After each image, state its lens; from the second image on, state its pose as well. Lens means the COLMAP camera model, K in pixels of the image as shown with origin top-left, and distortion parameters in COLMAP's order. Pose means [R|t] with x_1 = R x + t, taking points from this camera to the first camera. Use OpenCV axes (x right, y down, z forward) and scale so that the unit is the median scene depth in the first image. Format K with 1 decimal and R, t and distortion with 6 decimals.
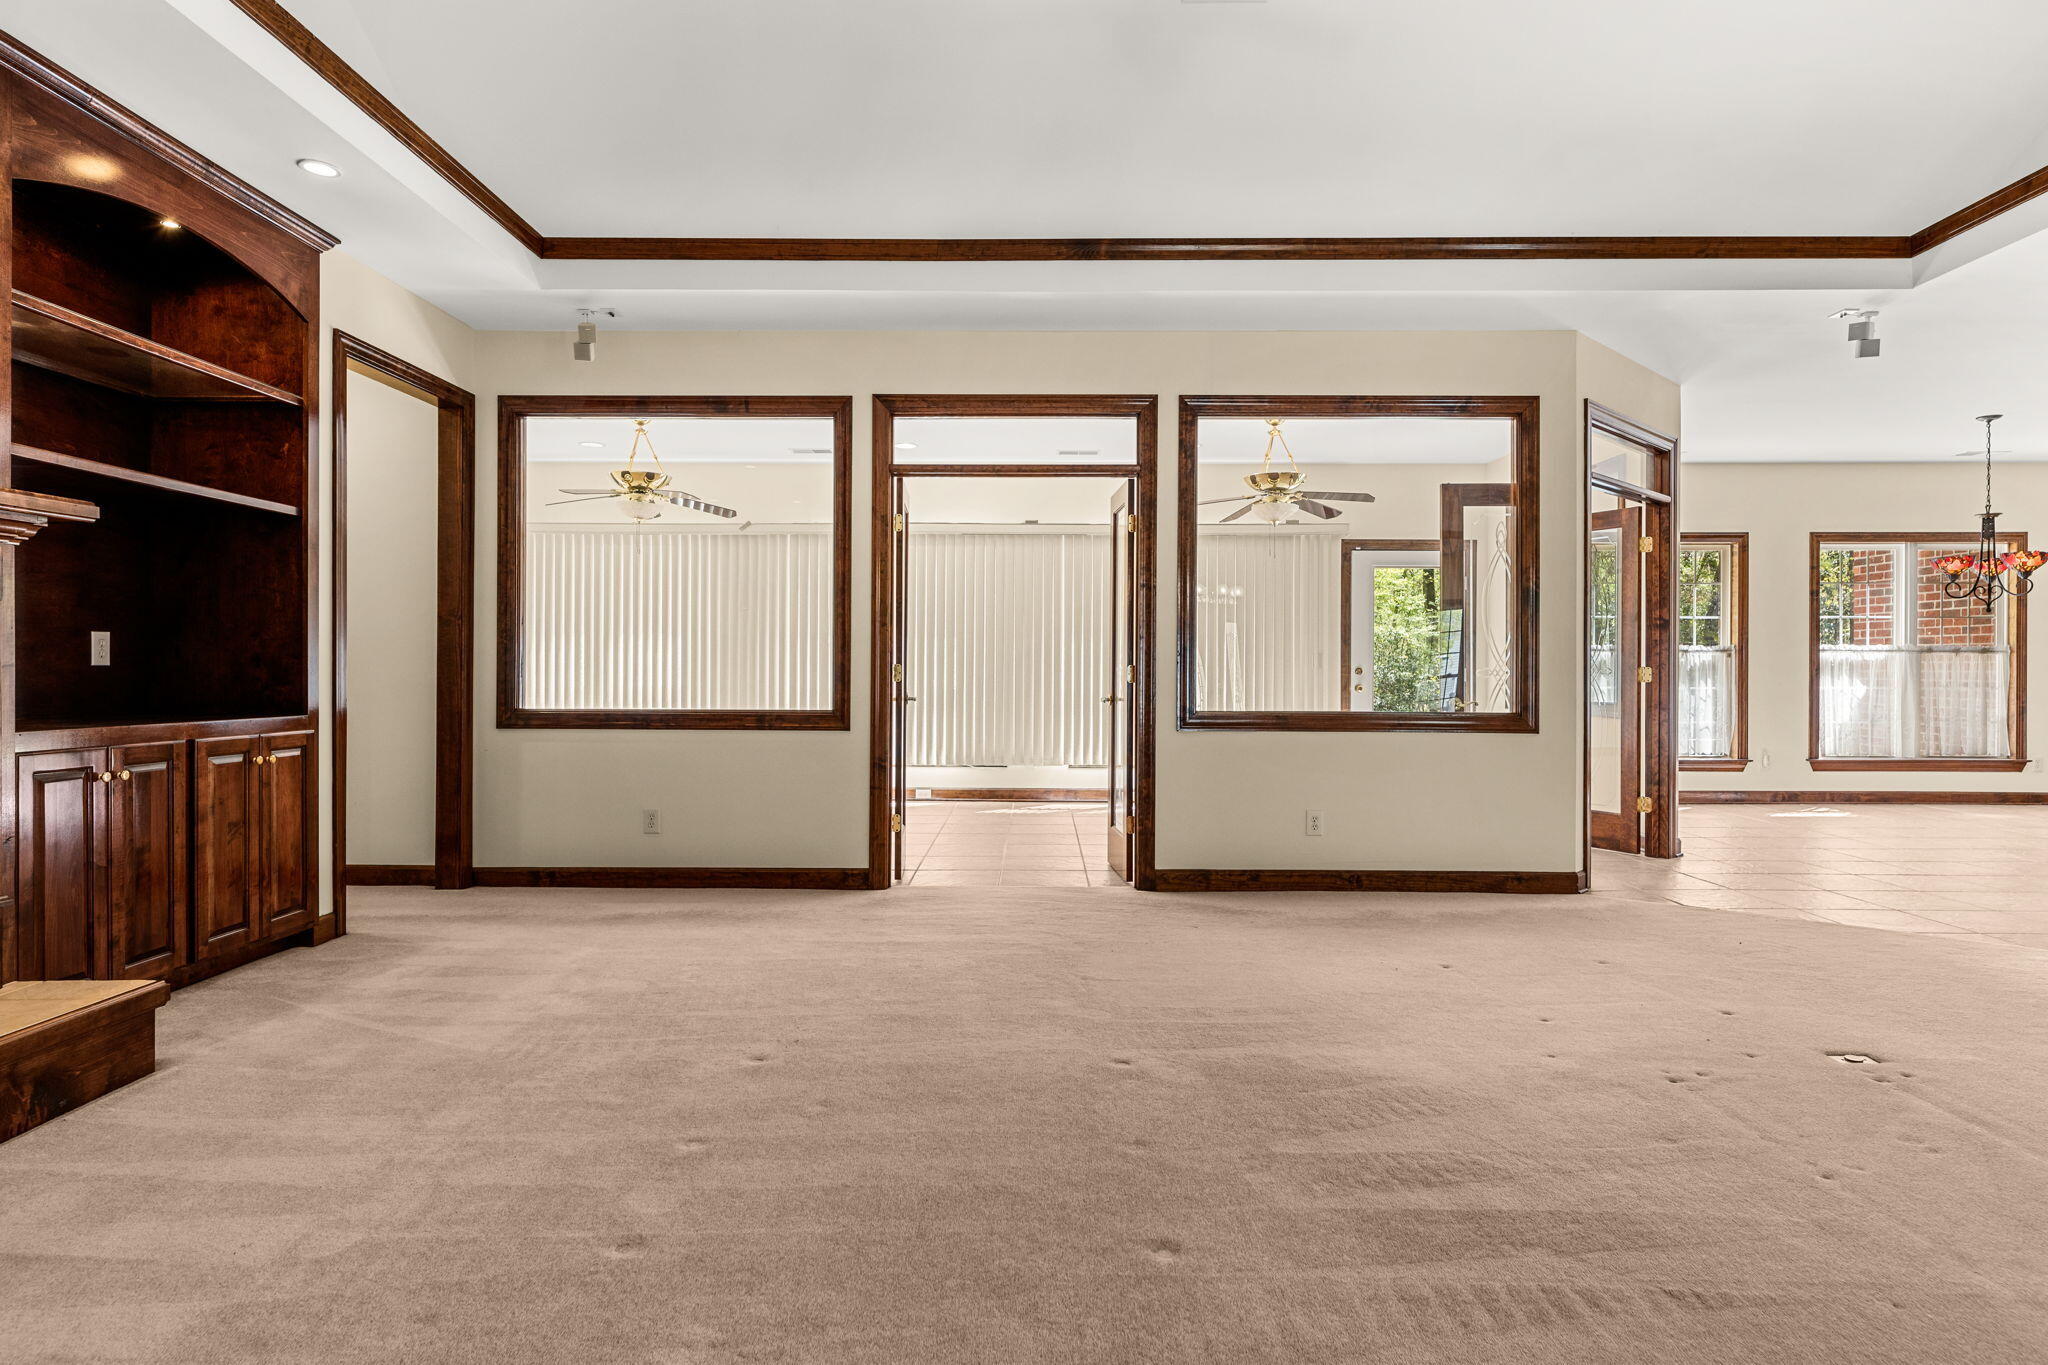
lens RADIAL K [[1135.6, 0, 1029.1], [0, 1135.6, 673.2], [0, 0, 1]] dist [-0.003002, -0.001801]
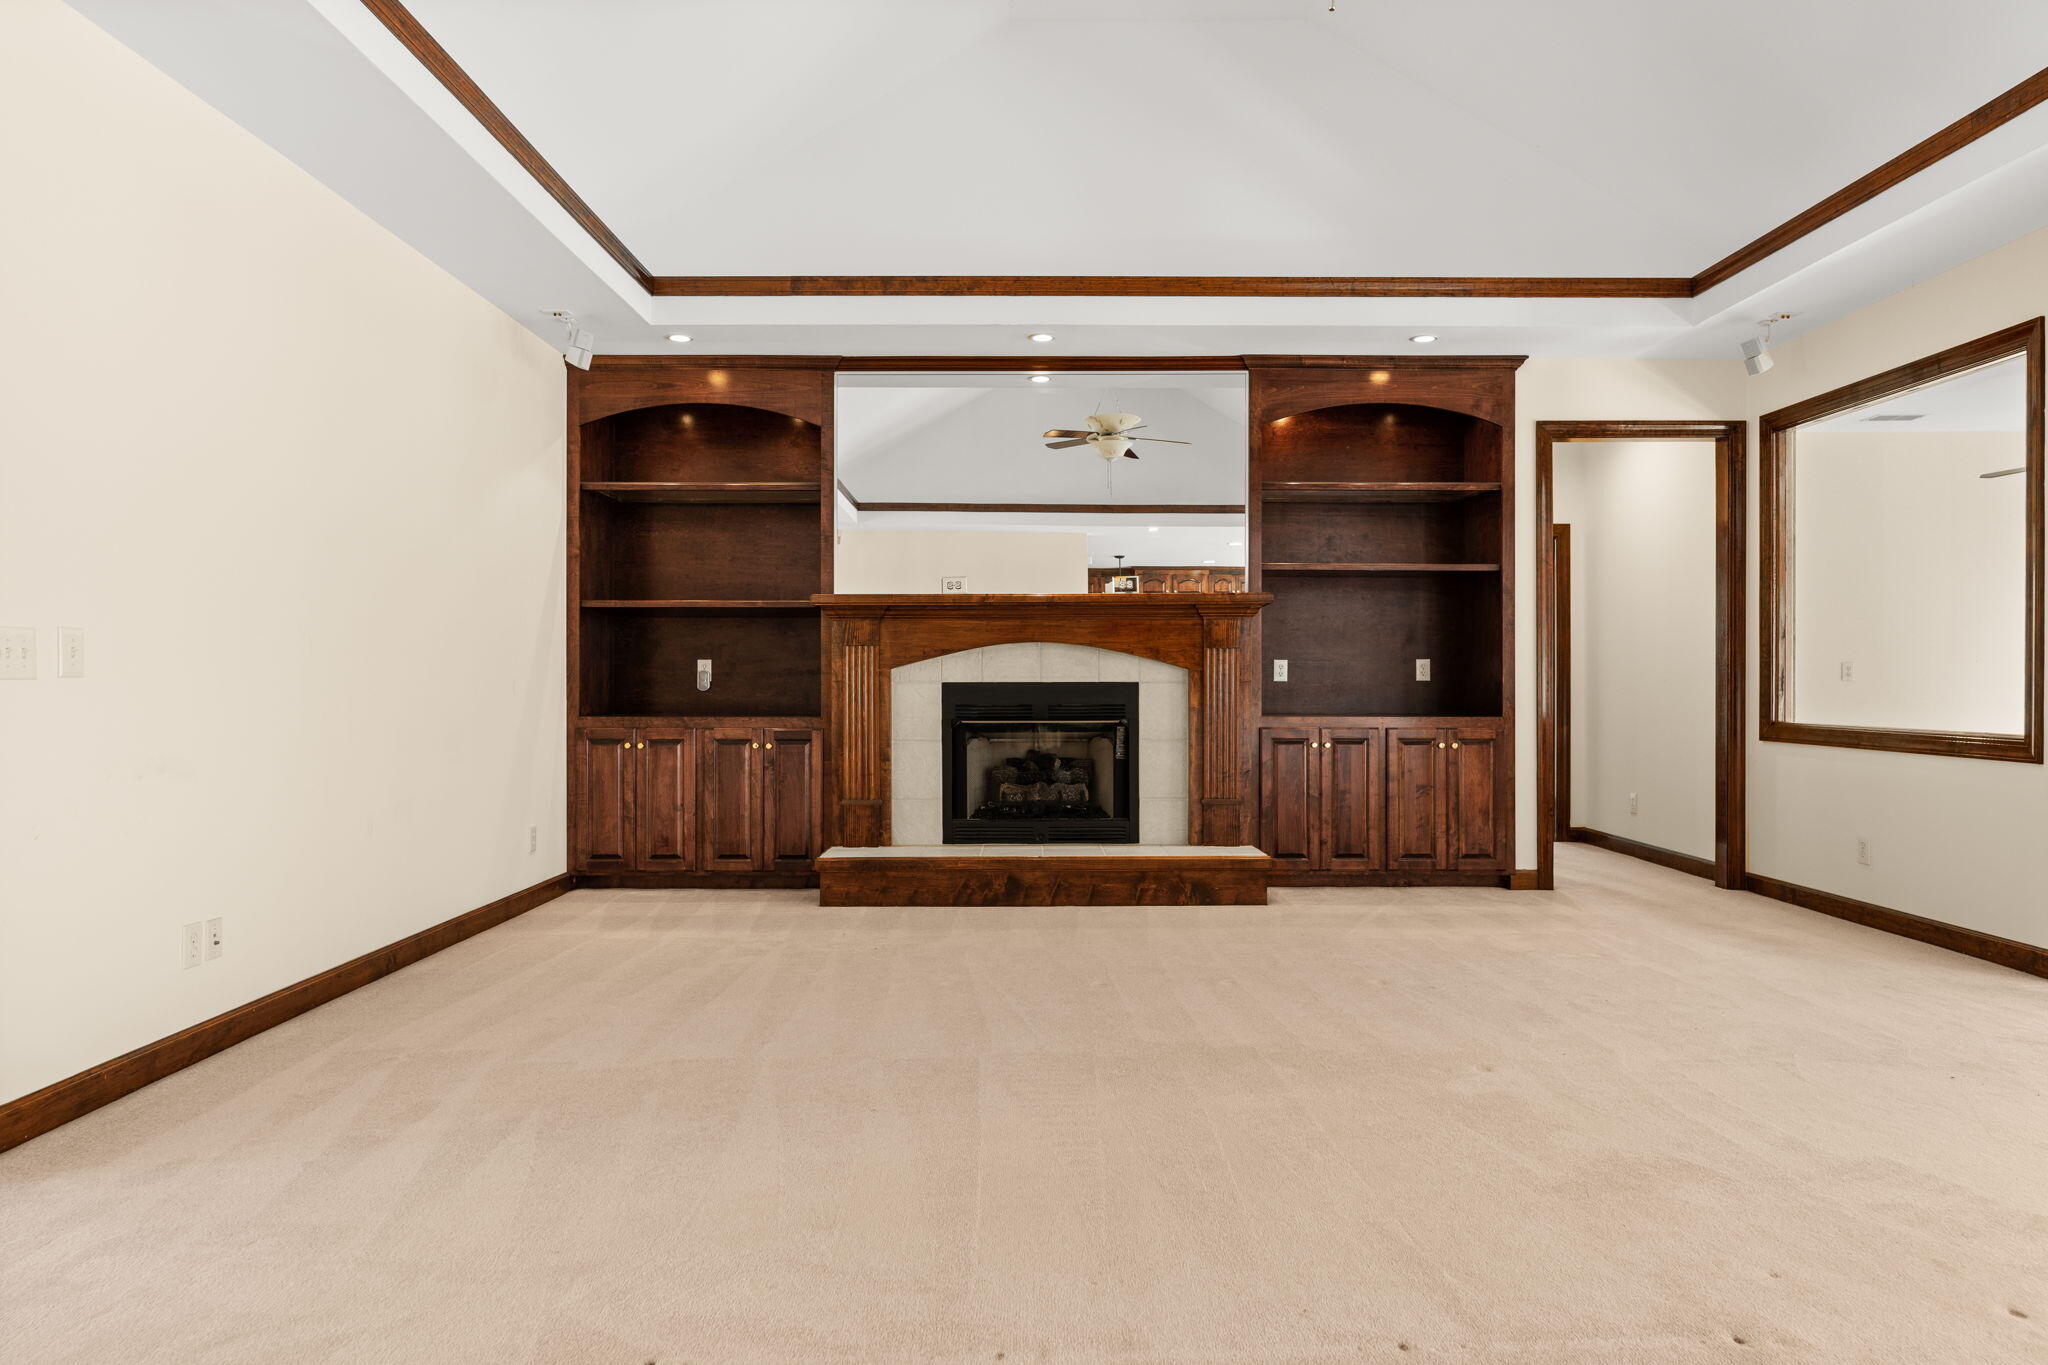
lens RADIAL K [[1324.2, 0, 1025.5], [0, 1324.2, 675.2], [0, 0, 1]] dist [-0.004232, -0.001719]
pose [[-0.016318, -0.004944, -0.999855, 0.971824], [-0.000827, 0.999987, -0.004931, -0.004568], [0.999867, 0.000747, -0.016322, 0.463788]]
